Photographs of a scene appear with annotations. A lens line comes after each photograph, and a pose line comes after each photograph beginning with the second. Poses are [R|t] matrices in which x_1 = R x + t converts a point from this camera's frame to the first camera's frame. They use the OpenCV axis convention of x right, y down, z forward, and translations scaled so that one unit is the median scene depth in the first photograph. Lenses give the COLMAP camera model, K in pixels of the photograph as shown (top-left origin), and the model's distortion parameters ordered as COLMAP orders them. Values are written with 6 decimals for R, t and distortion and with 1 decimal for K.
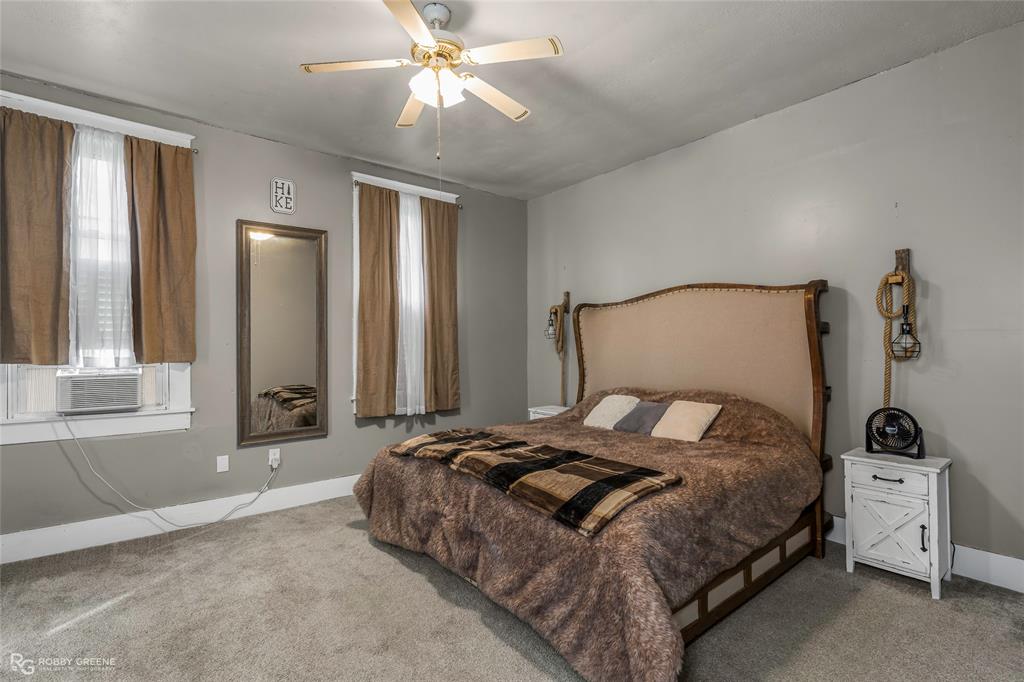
lens RADIAL K [[488.2, 0, 512.0], [0, 488.2, 341.0], [0, 0, 1]] dist [0.000476, 0.000060]
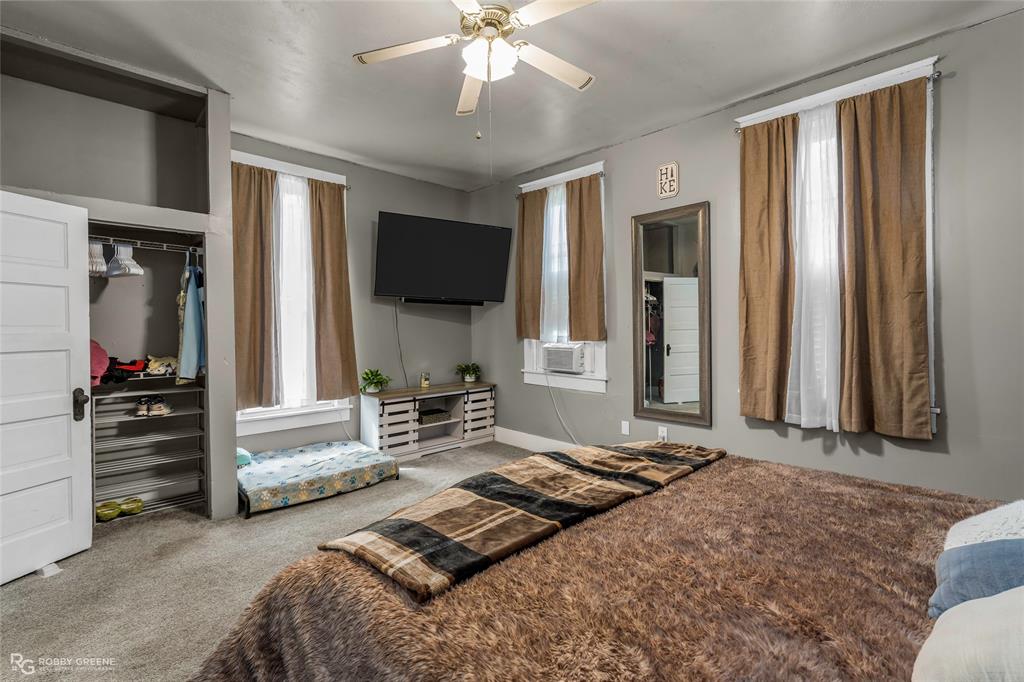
lens RADIAL K [[473.8, 0, 511.4], [0, 473.8, 334.6], [0, 0, 1]] dist [-0.000476, 0.000149]
pose [[0.083743, 0.024057, -0.996197, 0.491840], [0.016504, 0.999538, 0.025525, -0.008089], [0.996351, -0.018579, 0.083308, 0.590520]]
